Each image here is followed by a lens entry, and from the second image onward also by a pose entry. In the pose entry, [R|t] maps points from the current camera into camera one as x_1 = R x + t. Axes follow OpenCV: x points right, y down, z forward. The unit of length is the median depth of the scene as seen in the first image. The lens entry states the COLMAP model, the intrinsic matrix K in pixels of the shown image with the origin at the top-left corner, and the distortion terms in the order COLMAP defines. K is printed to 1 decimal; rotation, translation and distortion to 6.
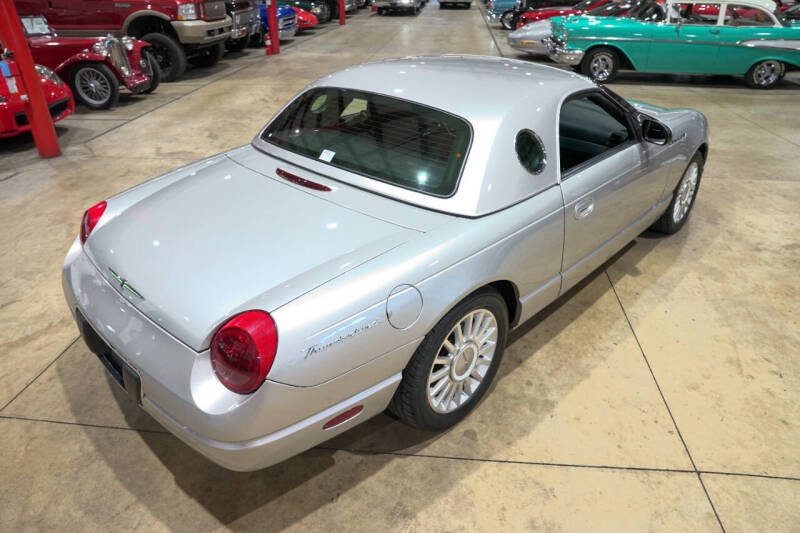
lens RADIAL K [[548.3, 0, 403.8], [0, 548.3, 265.3], [0, 0, 1]] dist [-0.140125, 0.114481]
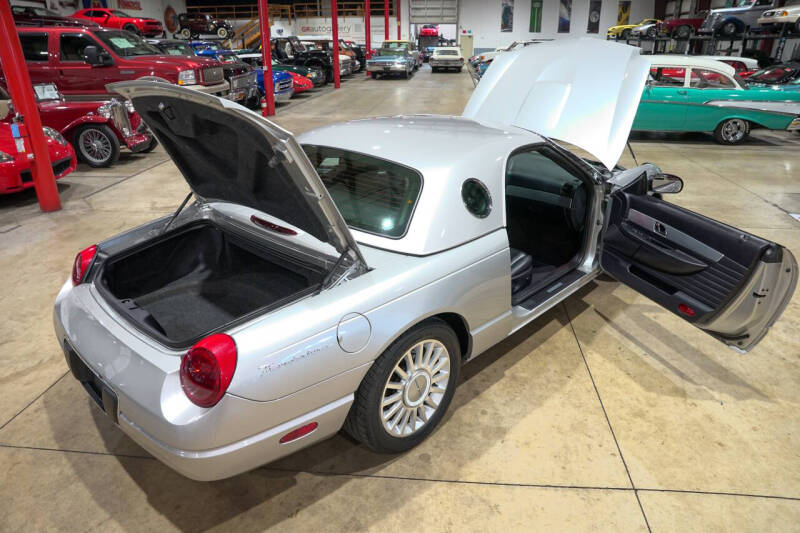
lens RADIAL K [[548.3, 0, 403.8], [0, 548.3, 265.3], [0, 0, 1]] dist [-0.140125, 0.114481]
pose [[0.999974, -0.006523, 0.003027, 0.074028], [0.006804, 0.994494, -0.104576, 0.040947], [-0.002329, 0.104594, 0.994512, -0.096292]]
